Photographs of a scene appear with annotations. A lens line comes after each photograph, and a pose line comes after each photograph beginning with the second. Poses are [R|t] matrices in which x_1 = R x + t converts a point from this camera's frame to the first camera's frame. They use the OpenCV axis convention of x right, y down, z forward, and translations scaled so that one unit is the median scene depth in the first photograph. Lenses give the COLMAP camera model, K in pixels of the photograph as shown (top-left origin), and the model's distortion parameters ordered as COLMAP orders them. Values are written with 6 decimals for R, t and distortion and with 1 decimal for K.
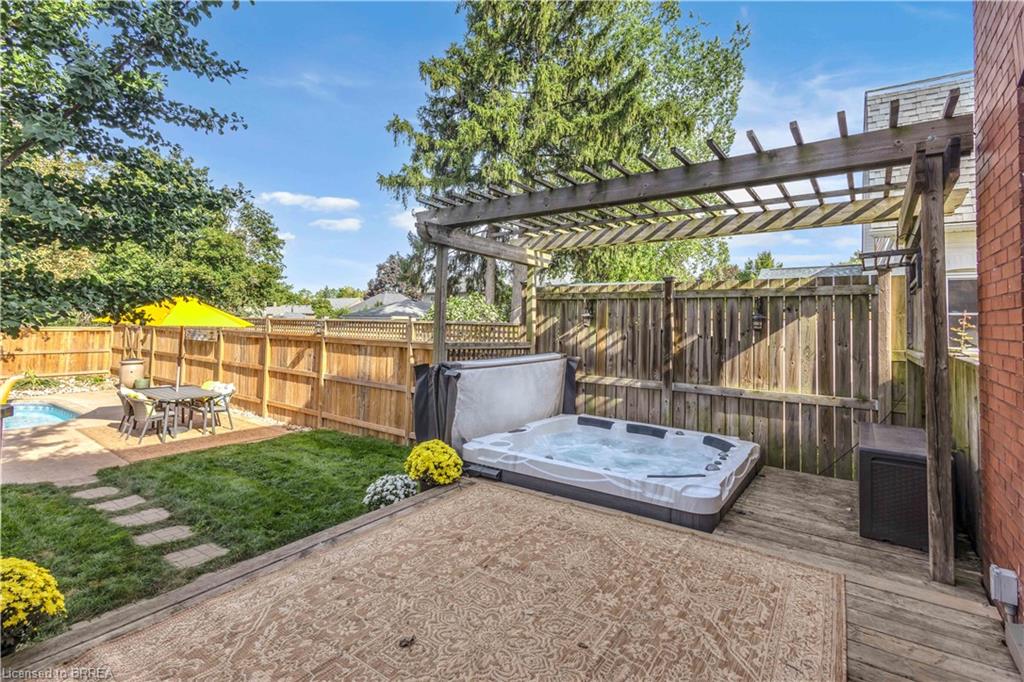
lens RADIAL K [[481.2, 0, 509.4], [0, 481.2, 324.0], [0, 0, 1]] dist [0.013767, -0.000069]
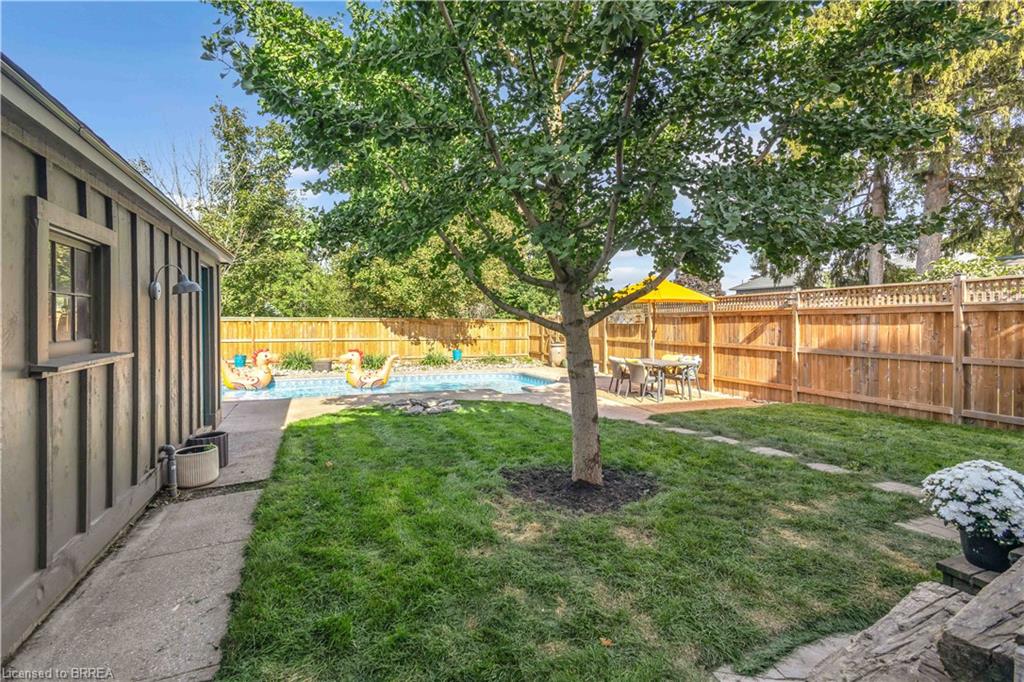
lens RADIAL K [[481.2, 0, 509.4], [0, 481.2, 324.0], [0, 0, 1]] dist [0.013767, -0.000069]
pose [[0.851396, -0.021622, -0.524077, -0.346512], [0.017017, 0.999763, -0.013602, 0.056430], [0.524247, 0.002662, 0.851562, -0.128287]]
